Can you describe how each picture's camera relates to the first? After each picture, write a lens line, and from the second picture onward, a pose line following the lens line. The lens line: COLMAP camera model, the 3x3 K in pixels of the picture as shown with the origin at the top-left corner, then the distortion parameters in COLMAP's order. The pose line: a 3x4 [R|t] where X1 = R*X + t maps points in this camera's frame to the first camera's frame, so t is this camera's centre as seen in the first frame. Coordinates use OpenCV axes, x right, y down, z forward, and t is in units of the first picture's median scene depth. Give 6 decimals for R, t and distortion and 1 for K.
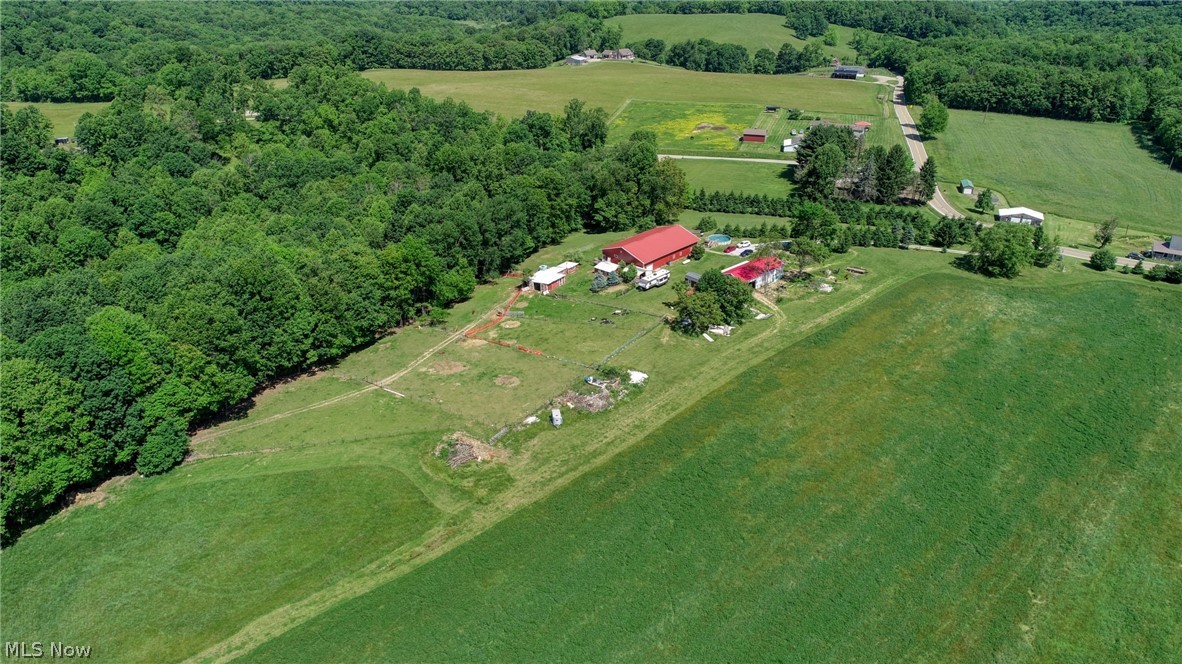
lens RADIAL K [[793.8, 0, 594.5], [0, 793.8, 333.5], [0, 0, 1]] dist [-0.000429, 0.003524]
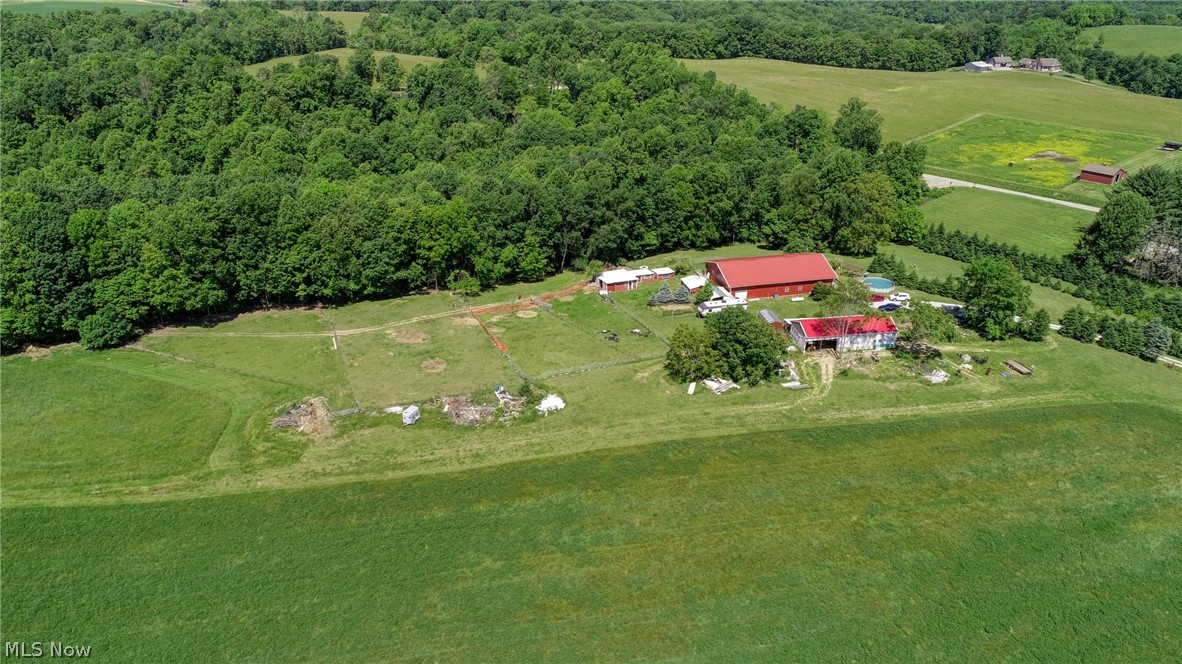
lens RADIAL K [[793.8, 0, 592.8], [0, 793.8, 335.8], [0, 0, 1]] dist [-0.000429, 0.003524]
pose [[0.829517, 0.253679, -0.497542, 0.215424], [-0.253636, 0.964831, 0.069064, -0.036110], [0.497564, 0.068905, 0.864686, 0.138241]]
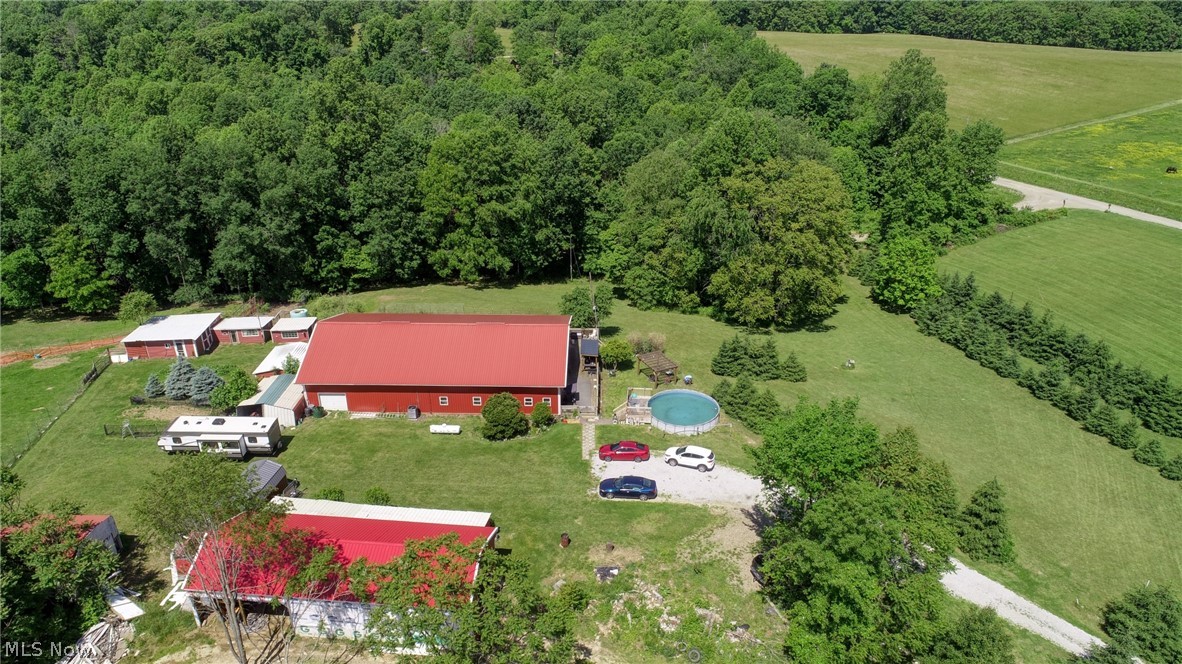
lens RADIAL K [[793.8, 0, 590.0], [0, 793.8, 328.8], [0, 0, 1]] dist [-0.000429, 0.003524]
pose [[0.651165, 0.324692, -0.685973, 0.230607], [-0.330959, 0.934877, 0.128341, -0.119725], [0.682971, 0.143458, 0.716219, 0.492974]]
